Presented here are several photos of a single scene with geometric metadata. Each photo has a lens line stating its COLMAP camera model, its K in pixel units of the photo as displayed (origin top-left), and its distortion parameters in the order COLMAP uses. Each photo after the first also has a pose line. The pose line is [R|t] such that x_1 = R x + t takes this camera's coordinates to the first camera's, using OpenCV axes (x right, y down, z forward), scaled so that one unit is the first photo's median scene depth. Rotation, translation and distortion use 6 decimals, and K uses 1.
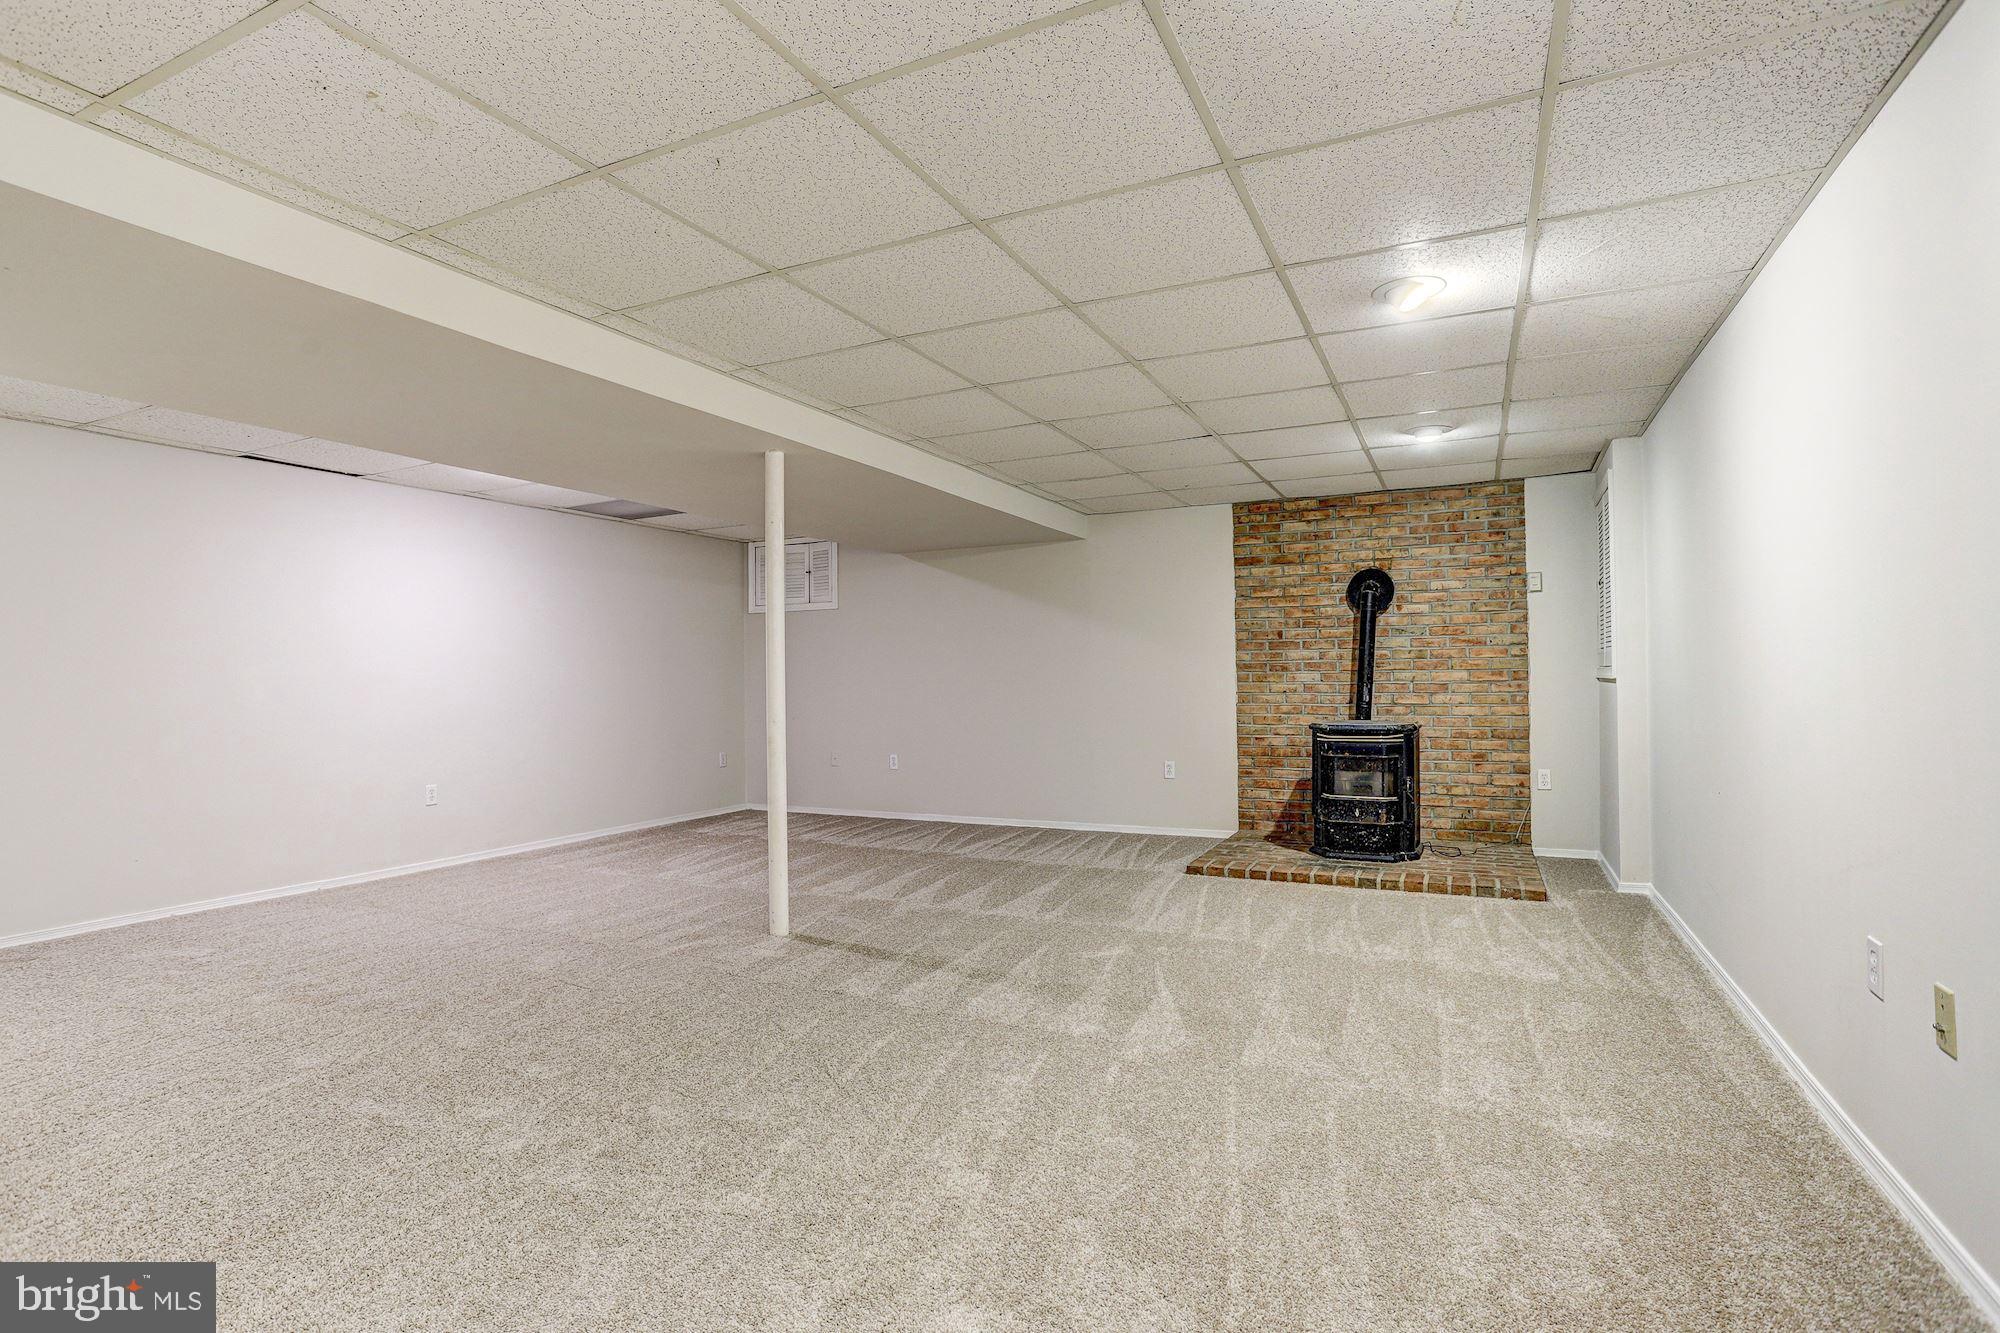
lens RADIAL K [[983.5, 0, 991.7], [0, 983.5, 660.6], [0, 0, 1]] dist [-0.048501, 0.022304]
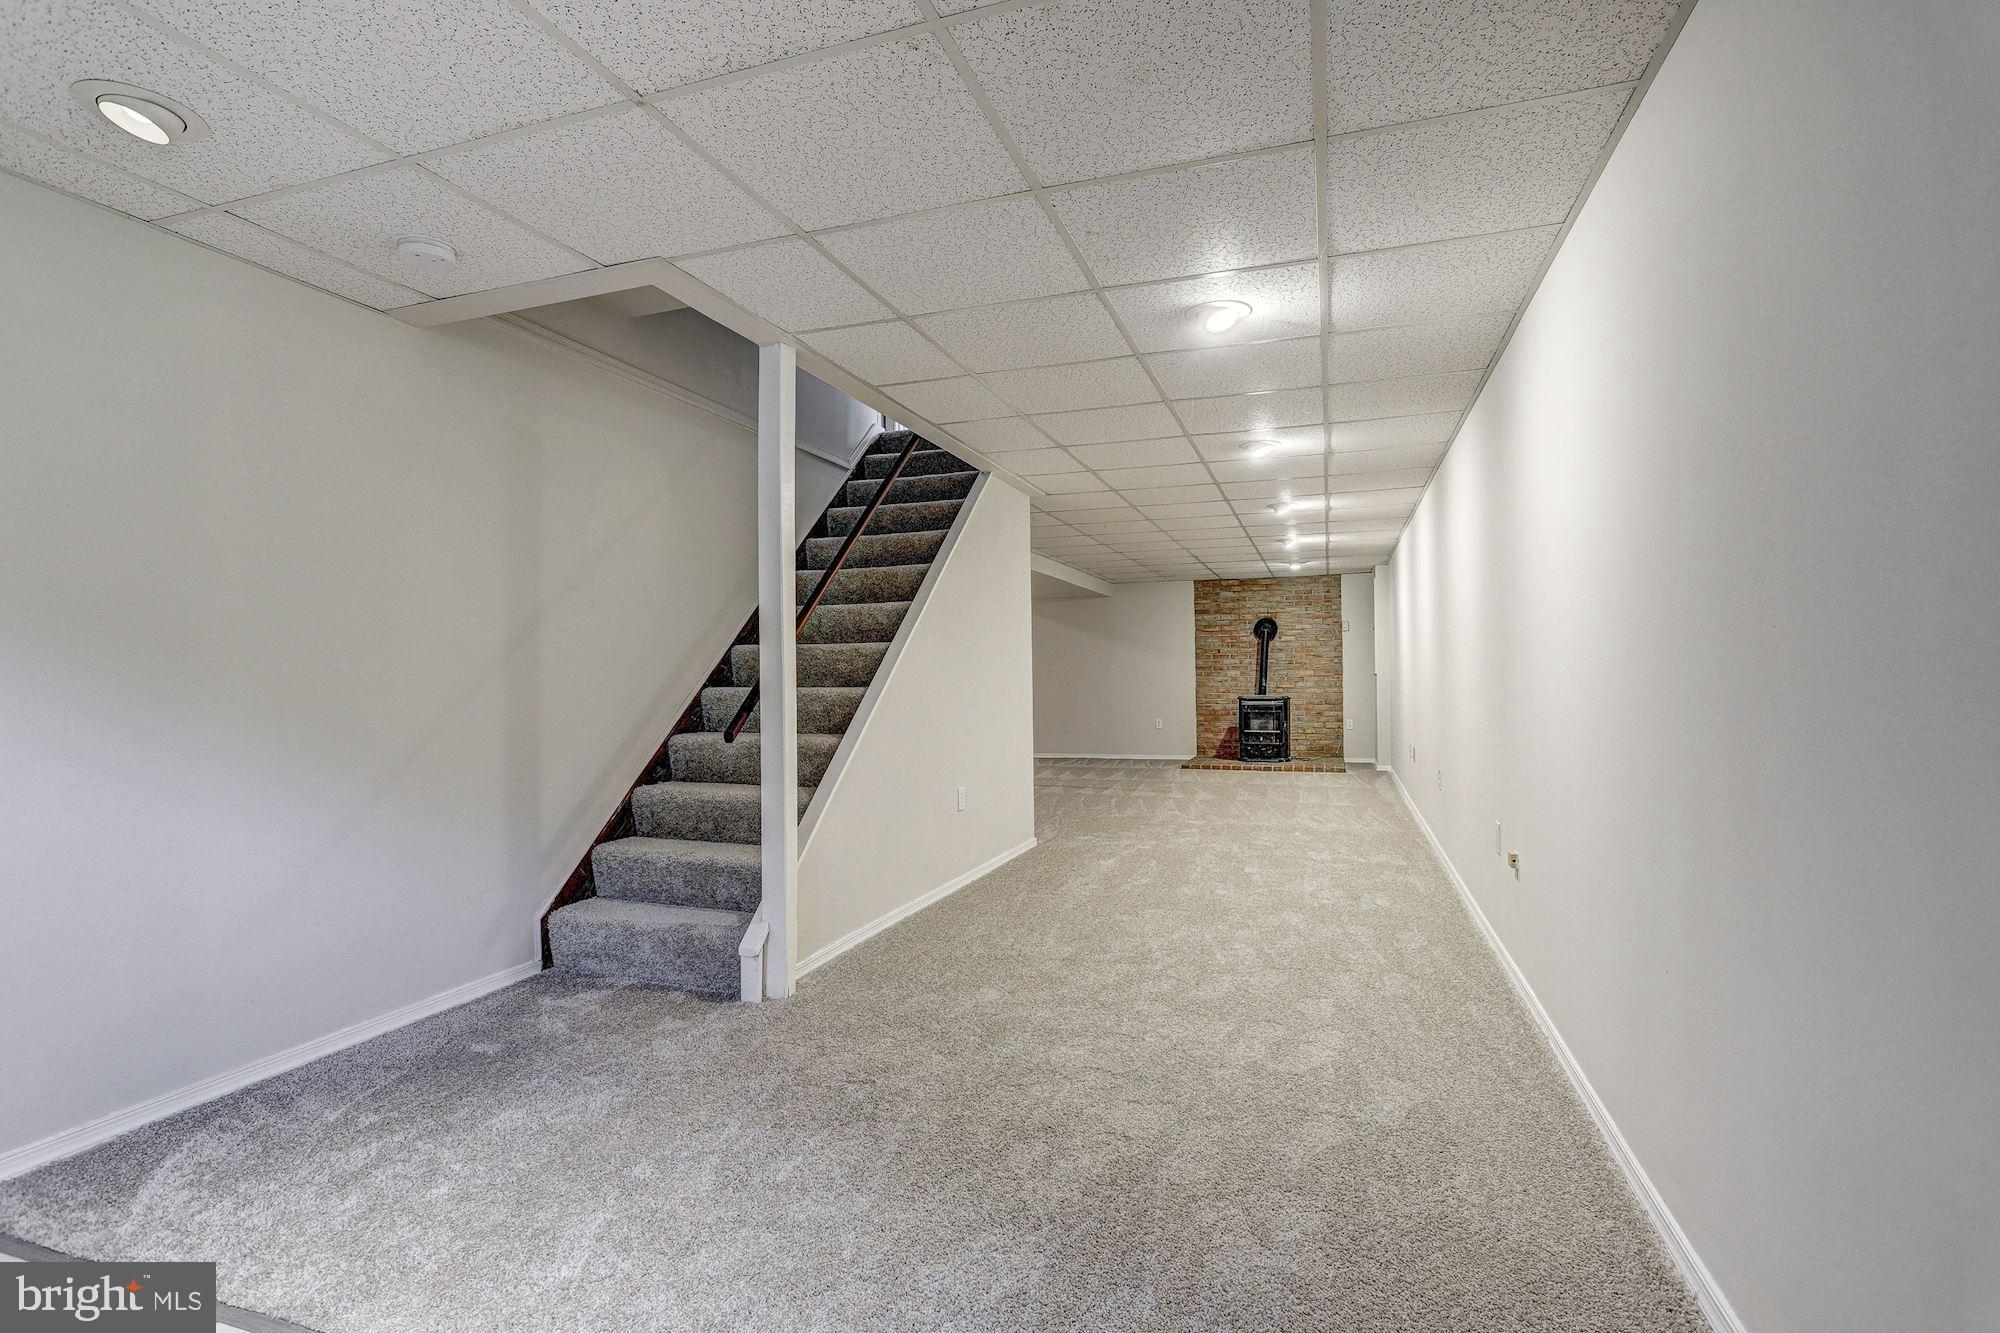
lens RADIAL K [[964.5, 0, 1003.7], [0, 964.5, 671.9], [0, 0, 1]] dist [-0.033834, 0.002230]
pose [[0.991285, -0.001670, 0.131725, -0.390049], [-0.000190, 0.999900, 0.014106, -0.013467], [-0.131735, -0.014008, 0.991186, -0.848801]]
